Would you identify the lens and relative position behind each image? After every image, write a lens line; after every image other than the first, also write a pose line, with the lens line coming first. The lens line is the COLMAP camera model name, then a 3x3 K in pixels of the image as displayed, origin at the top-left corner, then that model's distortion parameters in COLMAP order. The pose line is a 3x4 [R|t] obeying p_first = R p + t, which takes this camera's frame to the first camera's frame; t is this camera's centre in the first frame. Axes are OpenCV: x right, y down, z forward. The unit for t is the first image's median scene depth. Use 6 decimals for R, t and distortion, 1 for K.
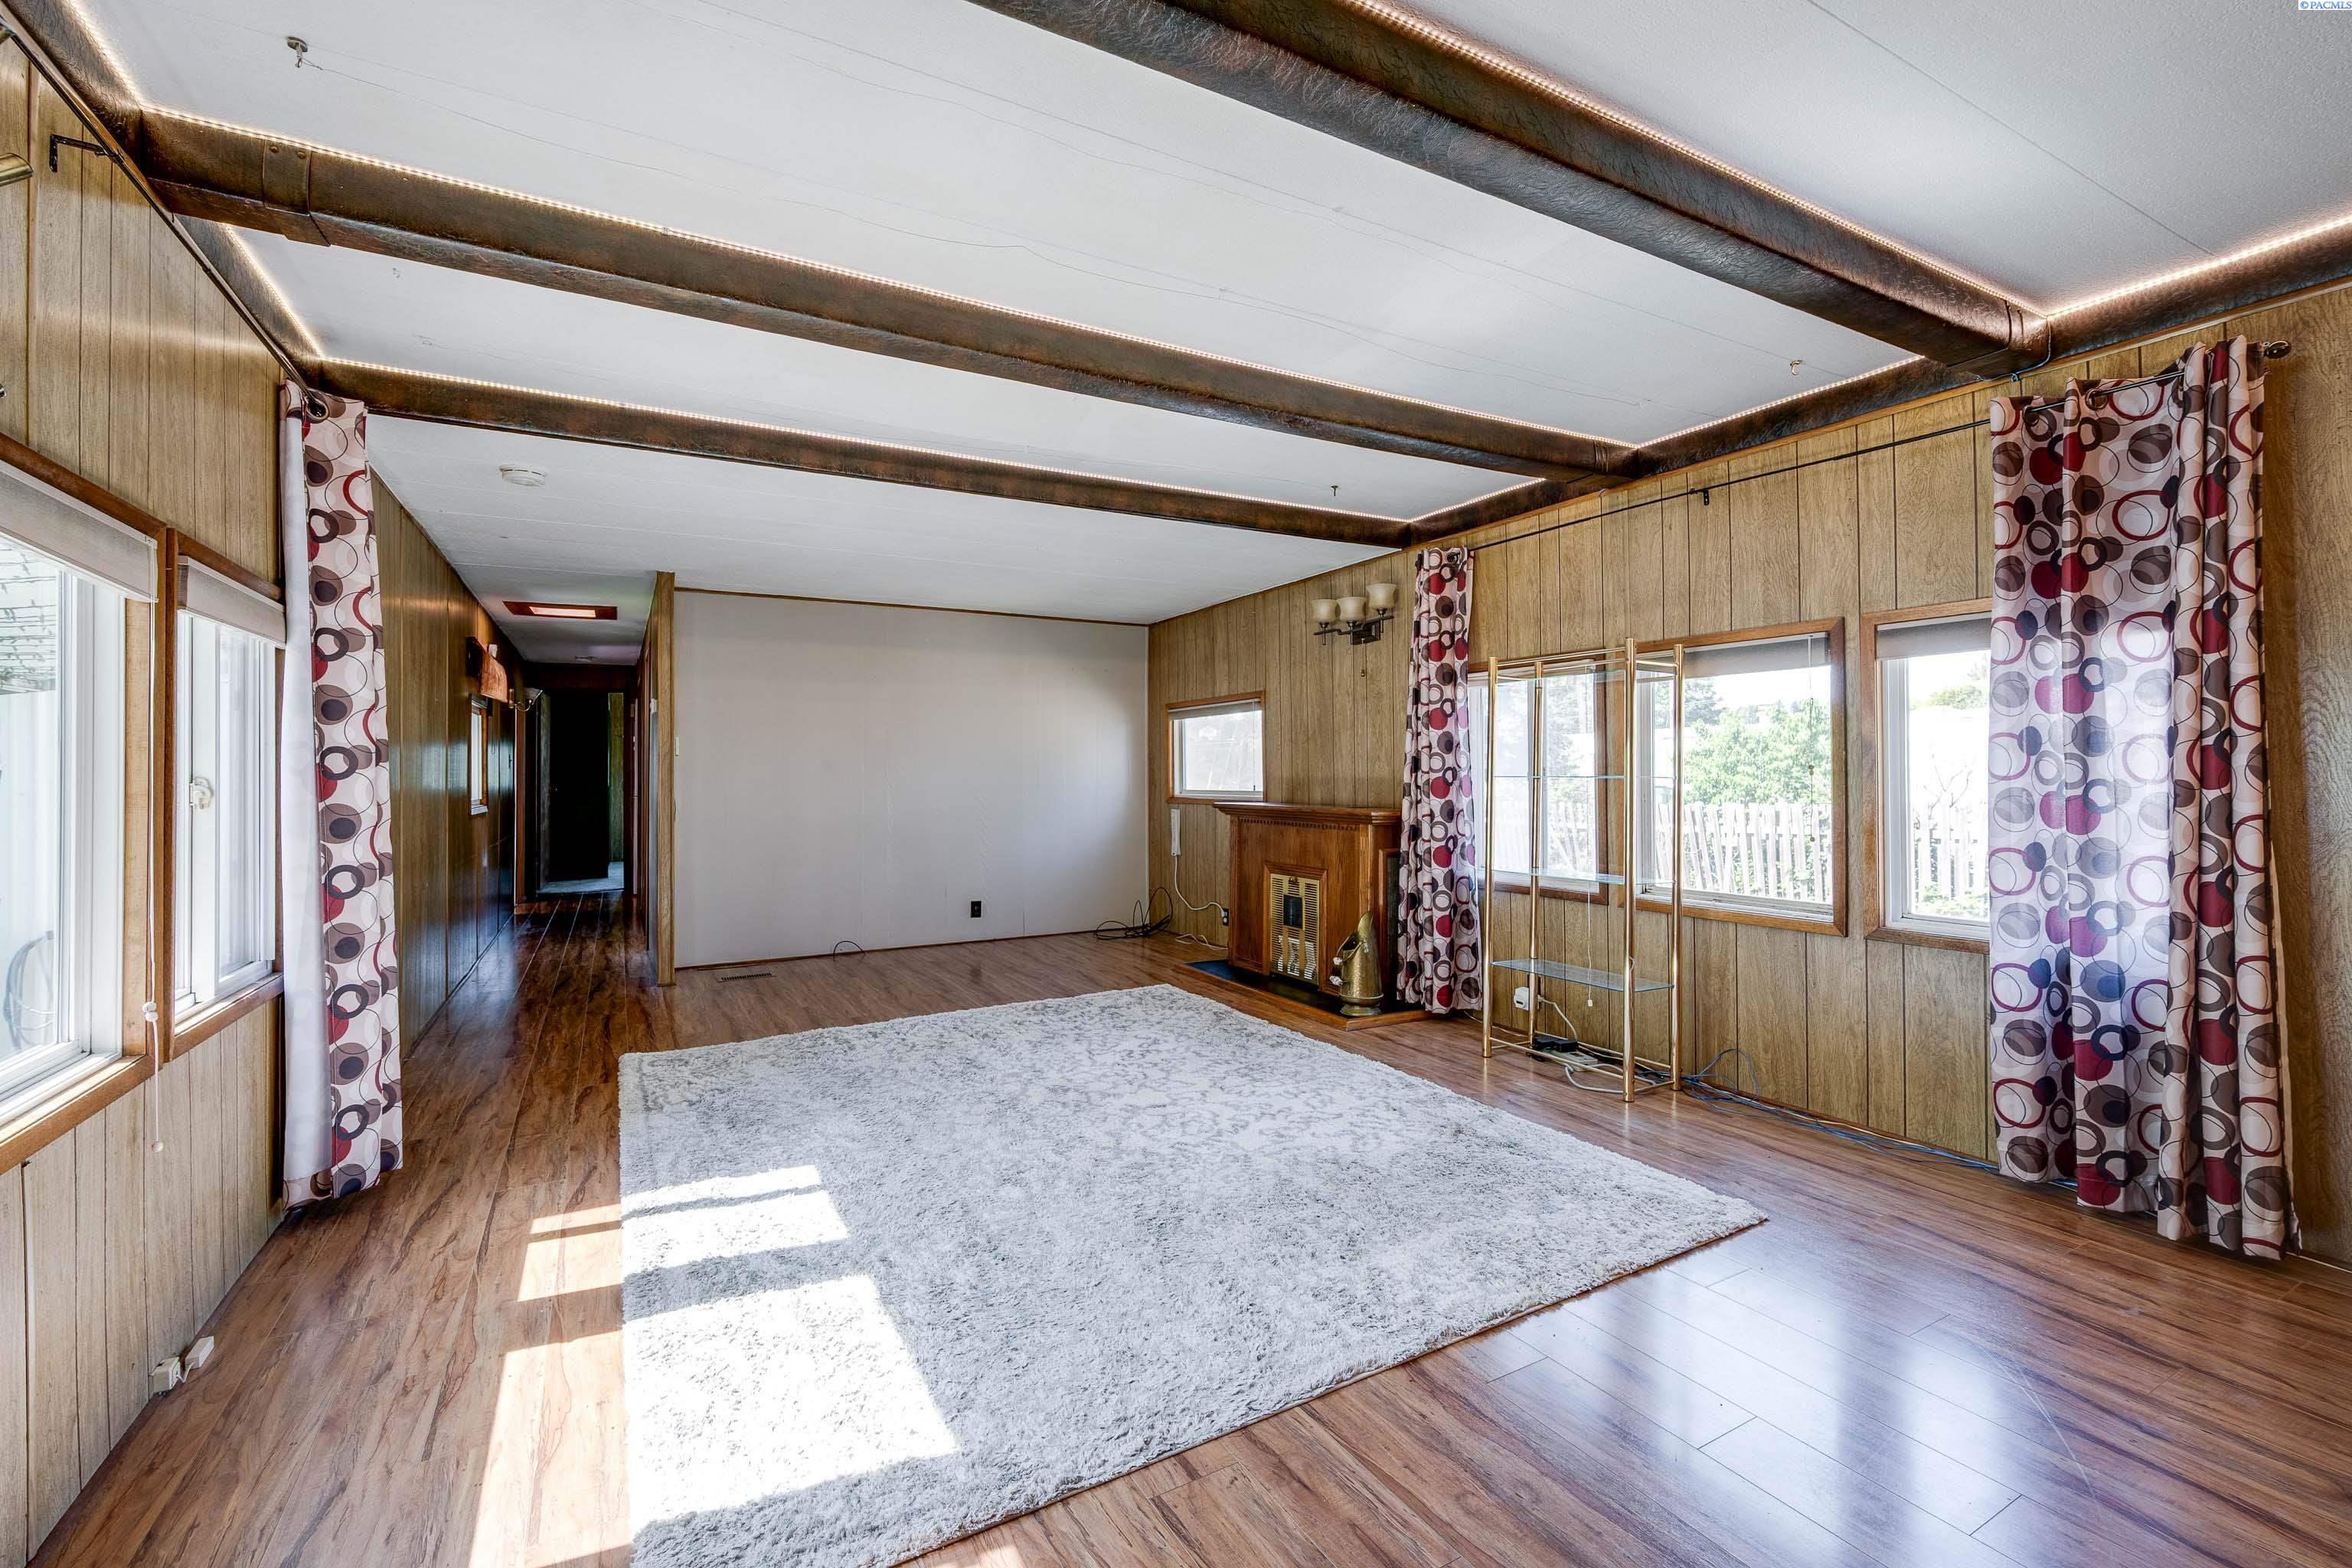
lens RADIAL K [[938.7, 0, 1188.0], [0, 938.7, 771.1], [0, 0, 1]] dist [-0.001418, -0.000008]
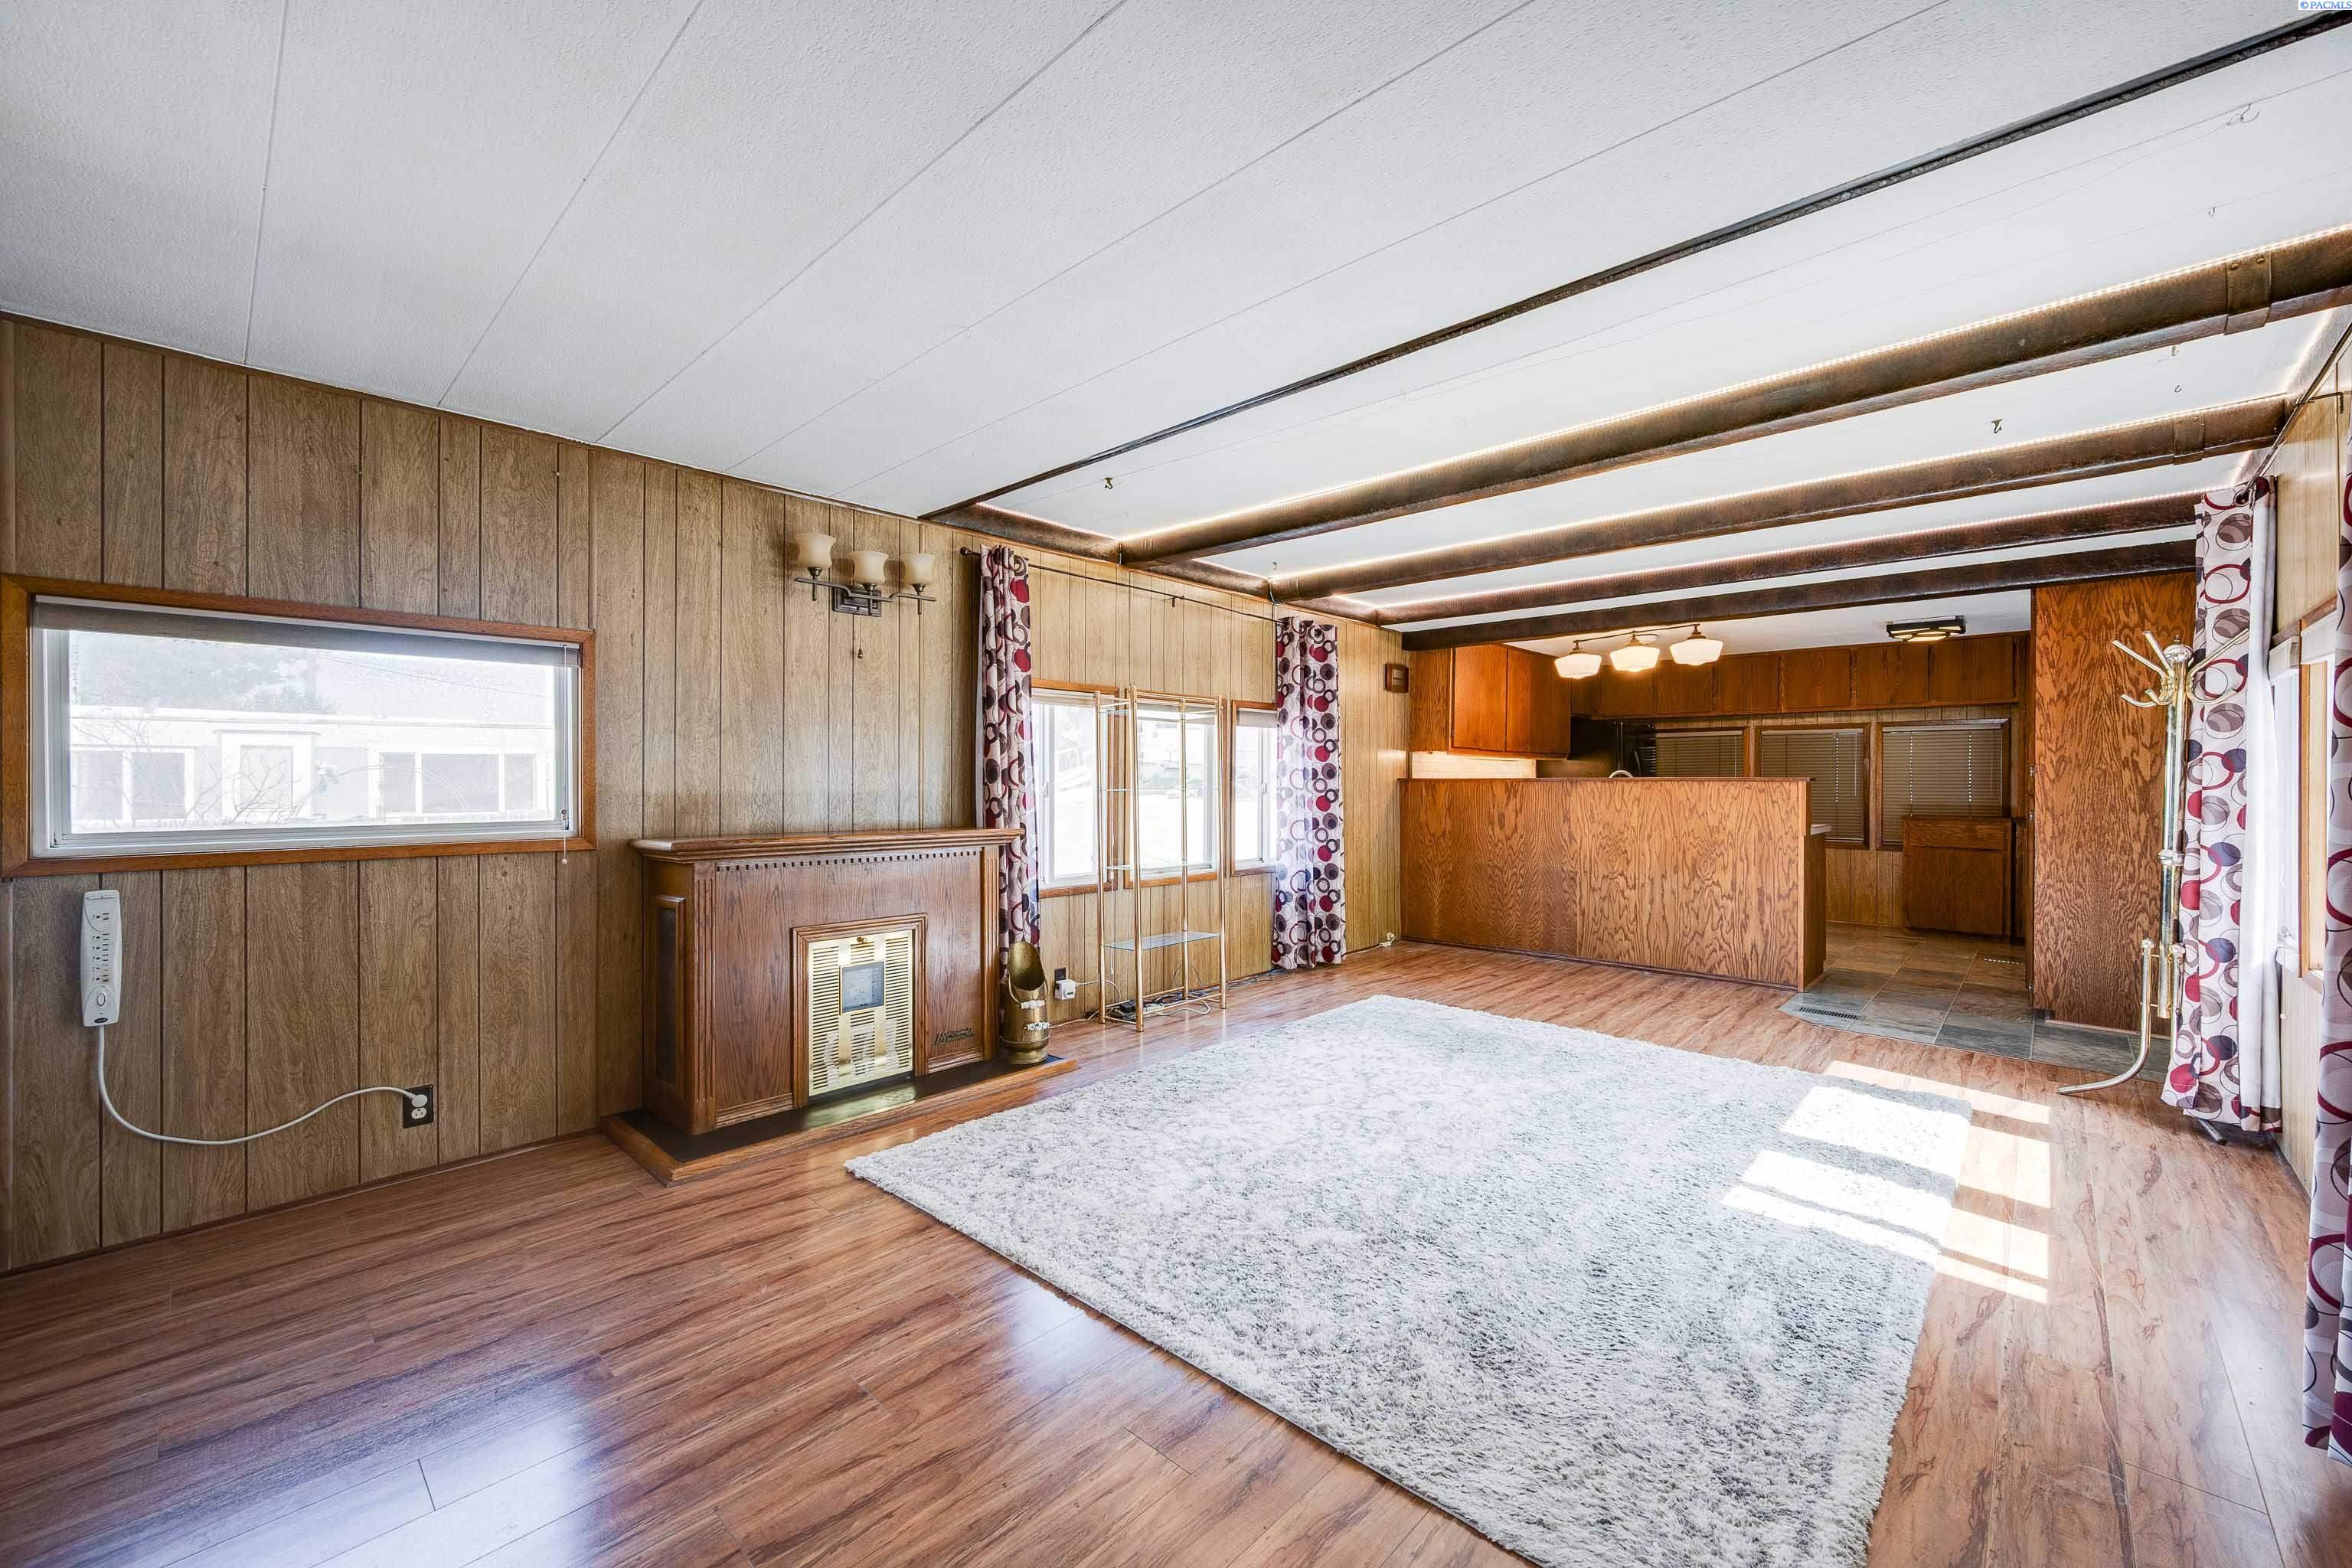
lens RADIAL K [[928.3, 0, 1221.0], [0, 928.3, 785.8], [0, 0, 1]] dist [-0.000490, 0.000149]
pose [[-0.287375, 0.002539, 0.957815, -1.050855], [-0.002095, 0.999992, -0.003279, 0.005545], [-0.957816, -0.002949, -0.287367, 1.595015]]
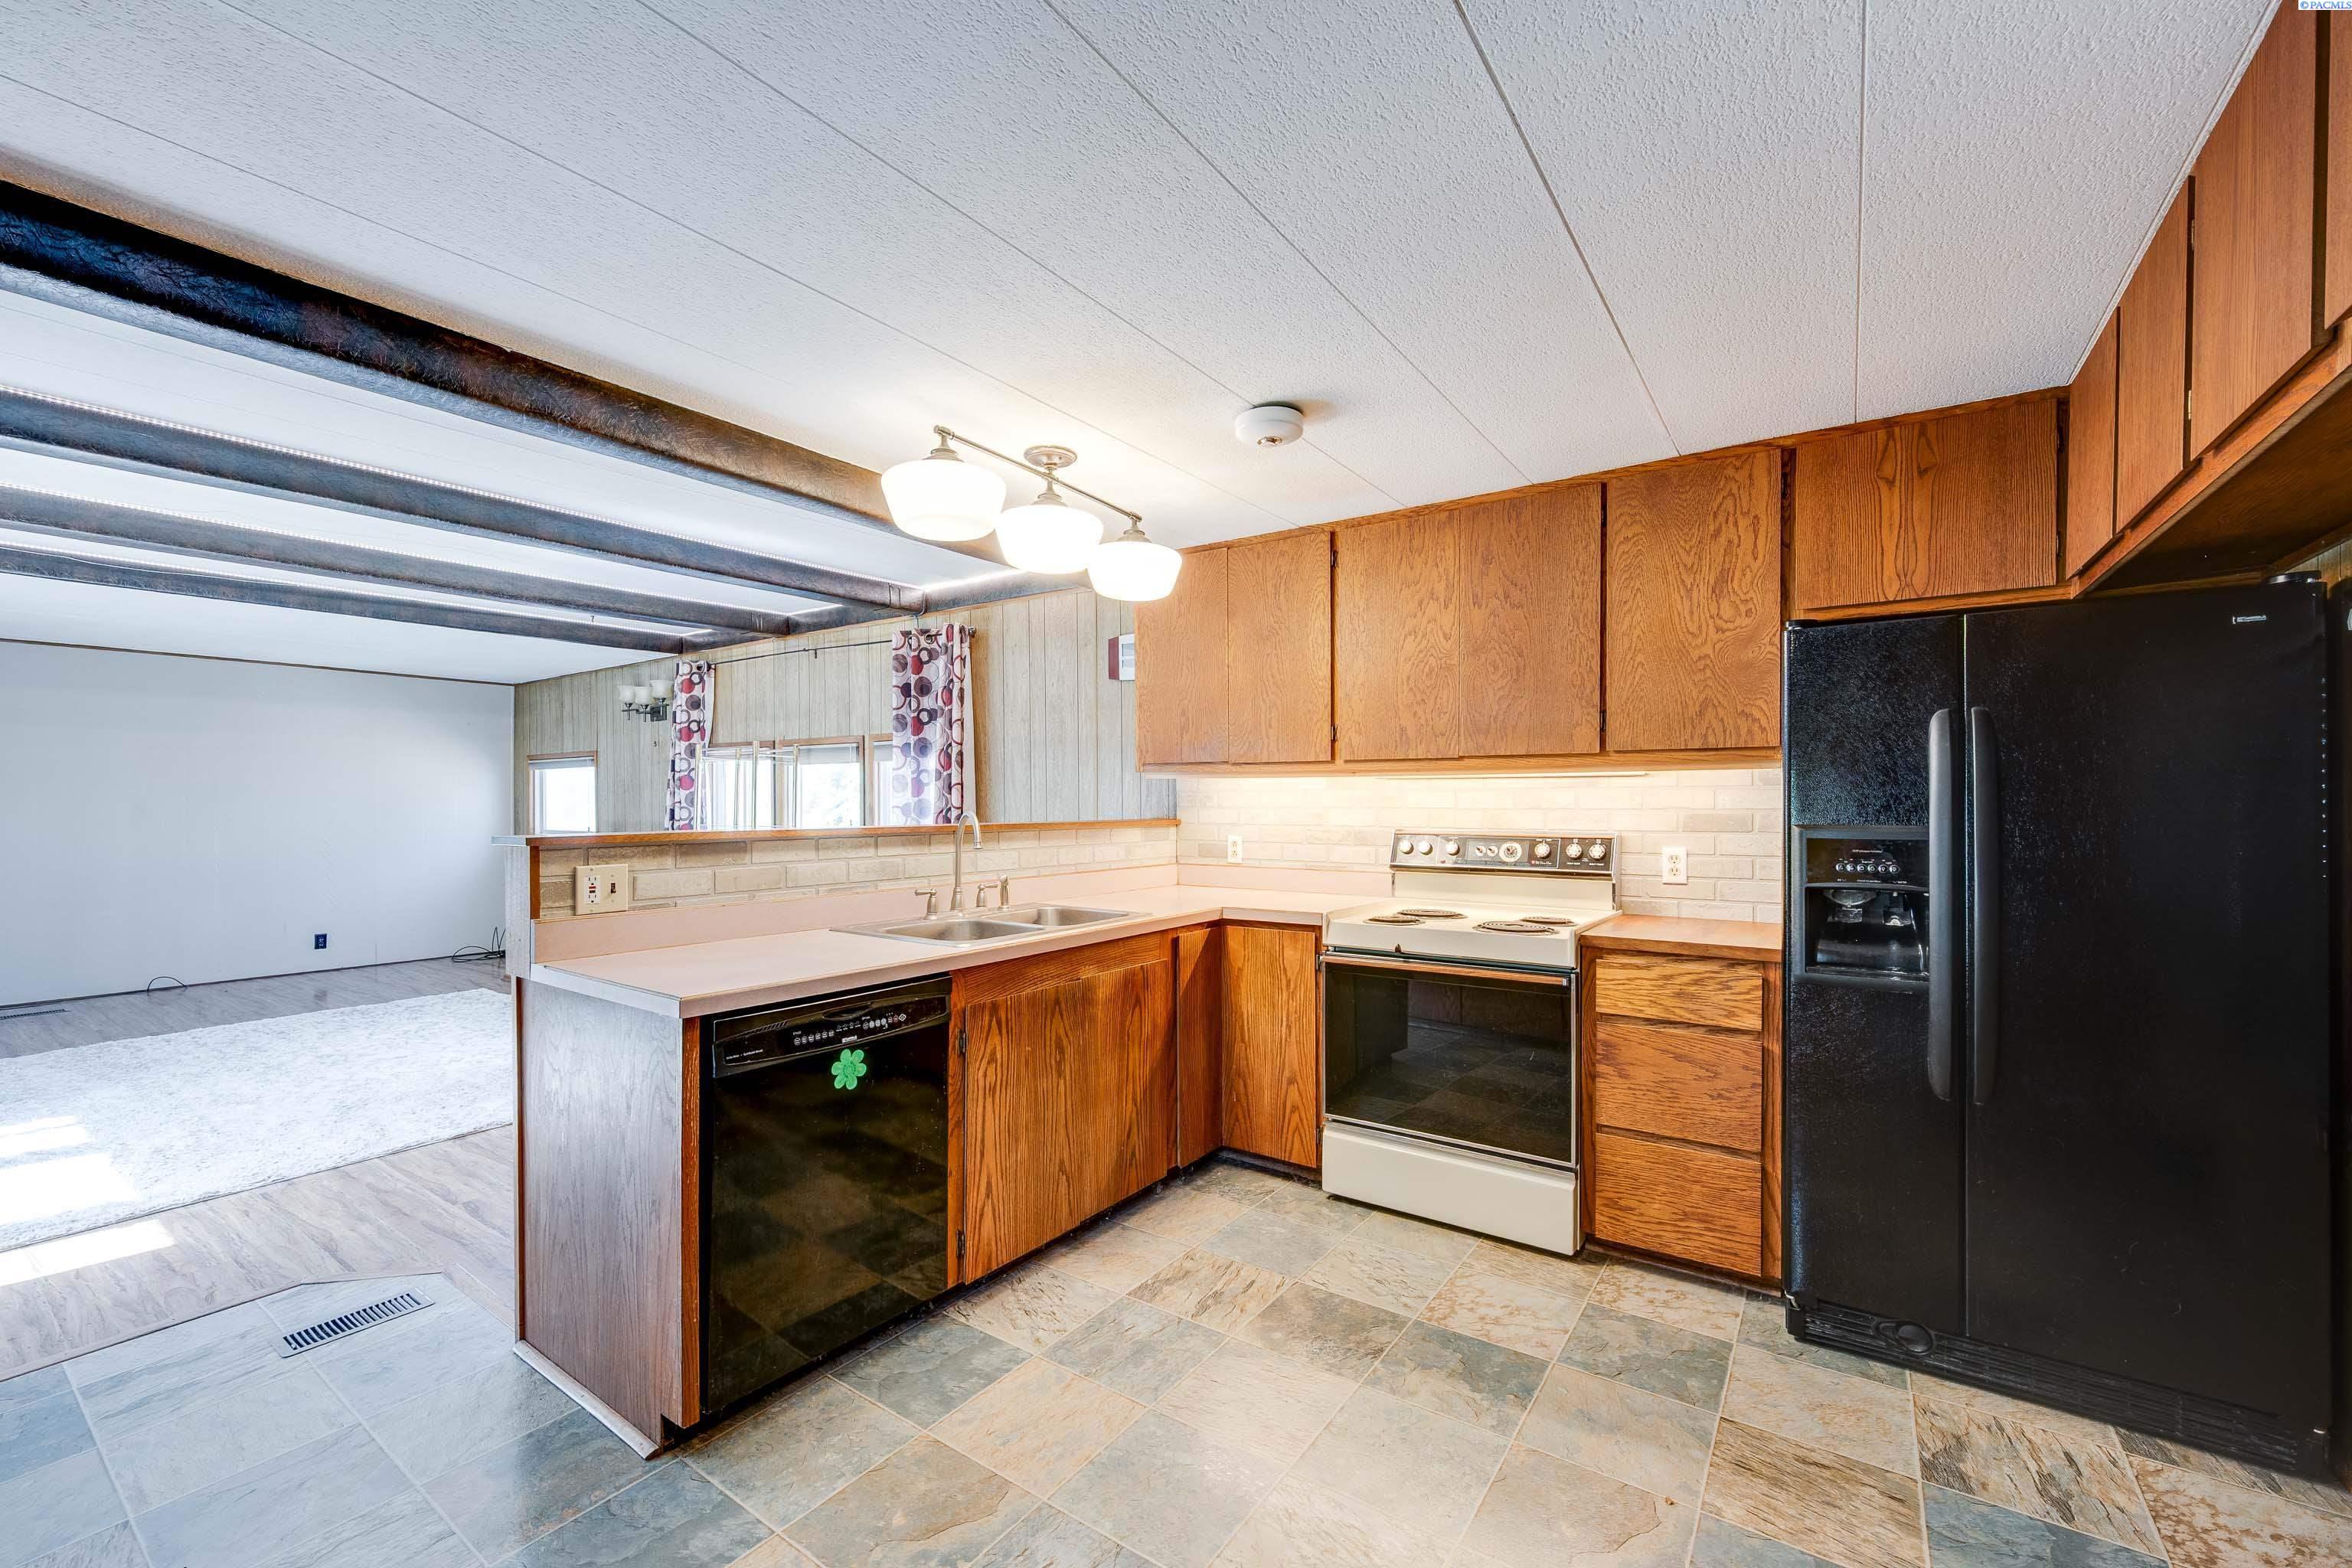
lens RADIAL K [[970.2, 0, 1135.6], [0, 970.2, 811.1], [0, 0, 1]] dist [-0.002849, -0.000194]
pose [[0.924225, -0.000362, 0.381849, 0.516855], [-0.004552, 0.999918, 0.011964, -0.051148], [-0.381822, -0.012796, 0.924147, -0.935374]]
